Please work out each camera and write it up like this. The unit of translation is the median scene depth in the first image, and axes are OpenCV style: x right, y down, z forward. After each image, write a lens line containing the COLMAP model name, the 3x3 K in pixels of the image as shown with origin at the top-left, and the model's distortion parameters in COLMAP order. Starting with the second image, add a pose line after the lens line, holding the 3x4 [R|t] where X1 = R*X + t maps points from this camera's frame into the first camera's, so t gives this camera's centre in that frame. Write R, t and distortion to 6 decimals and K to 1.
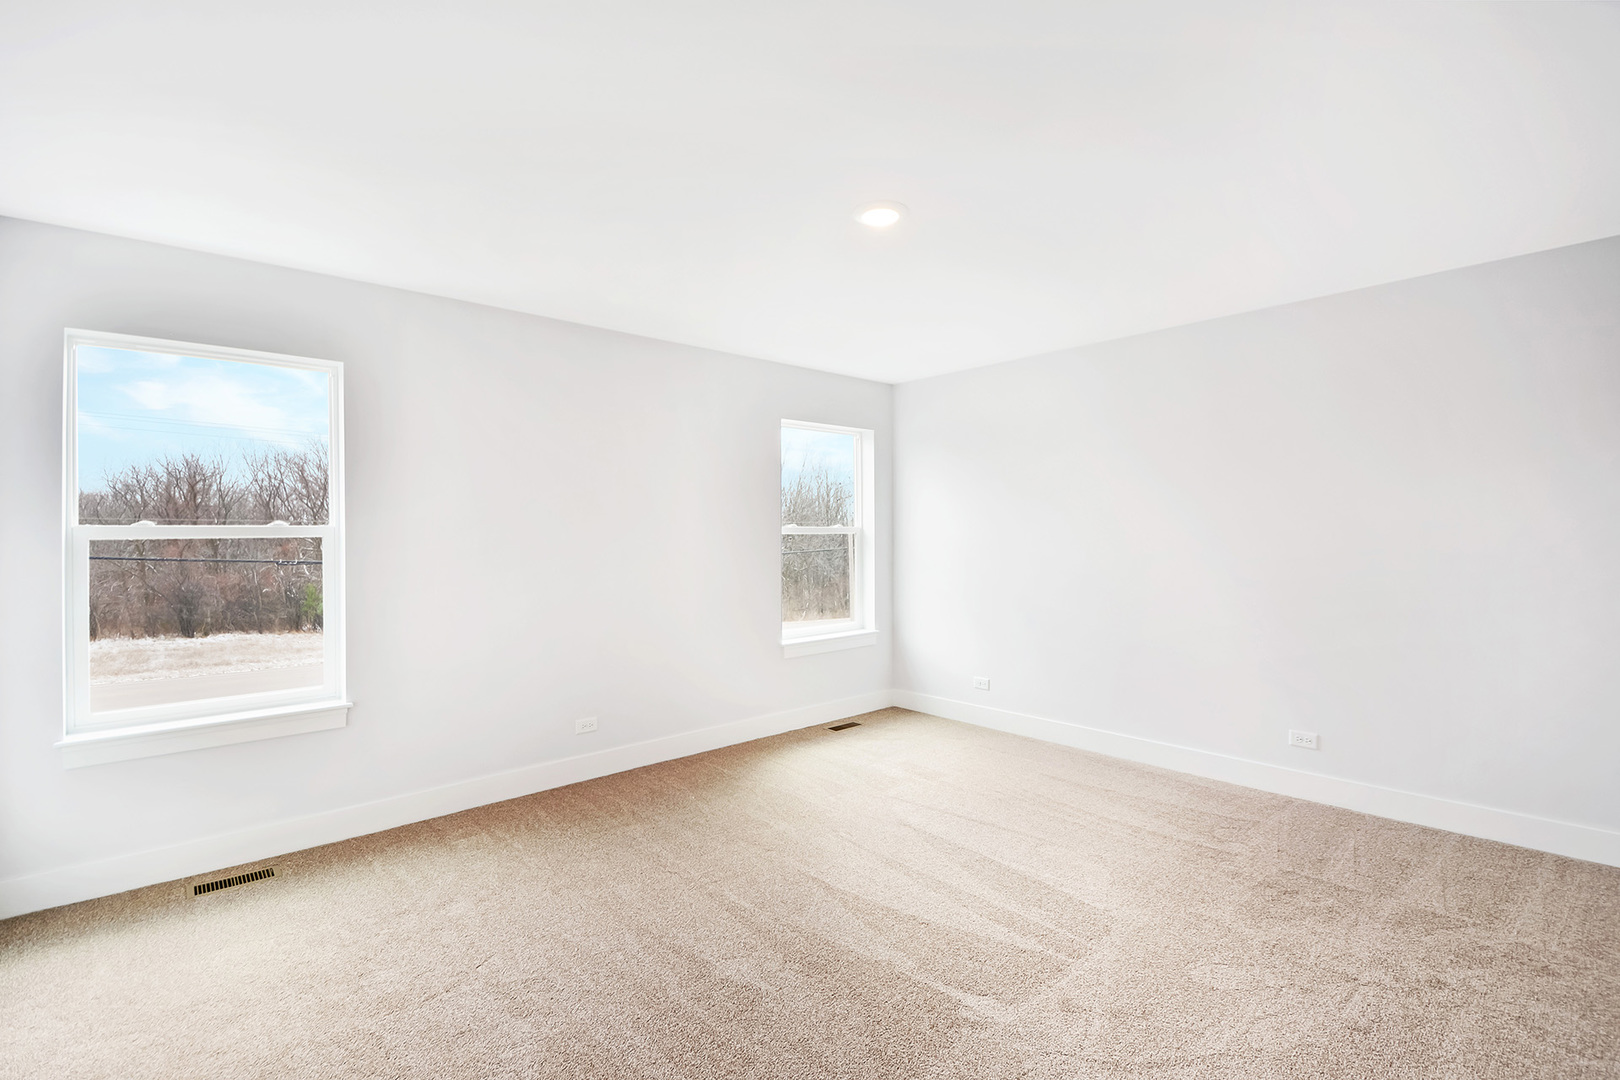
lens RADIAL K [[723.0, 0, 801.6], [0, 723.0, 545.3], [0, 0, 1]] dist [0.008039, -0.010844]
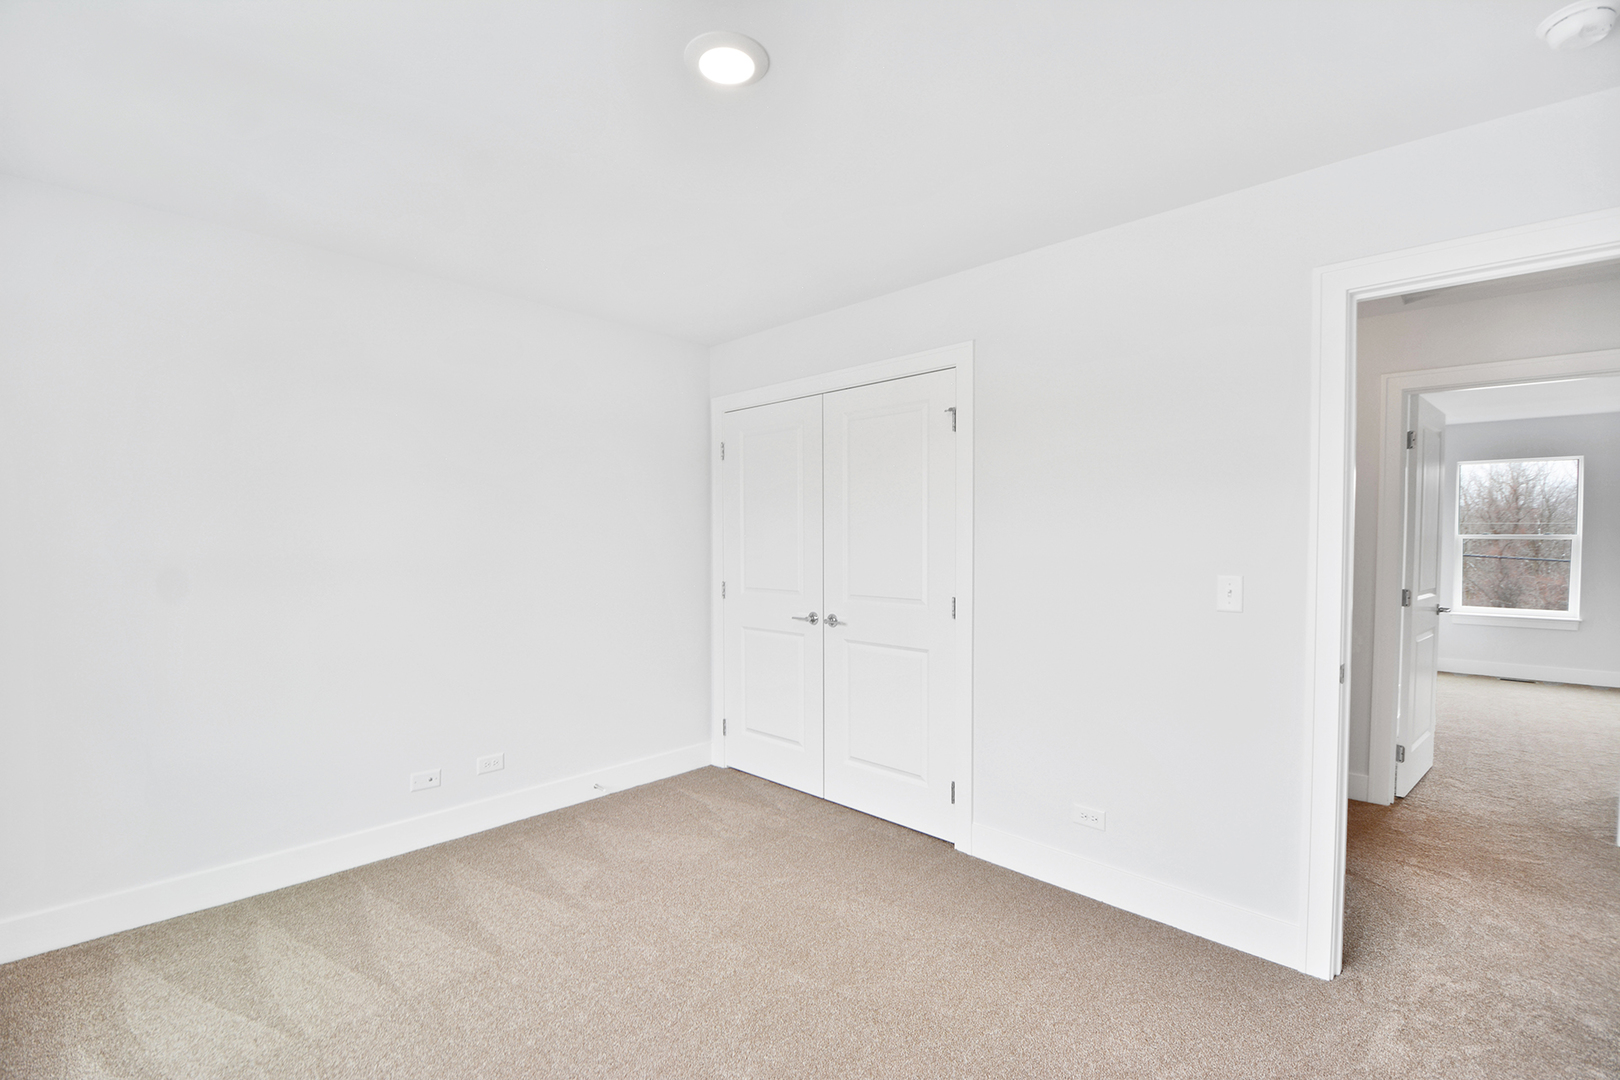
lens RADIAL K [[723.0, 0, 801.6], [0, 723.0, 545.3], [0, 0, 1]] dist [0.008039, -0.010844]
pose [[0.090760, 0.016886, -0.995730, 0.100266], [-0.017726, 0.999725, 0.015338, 0.000946], [0.995715, 0.016258, 0.091034, -0.116357]]
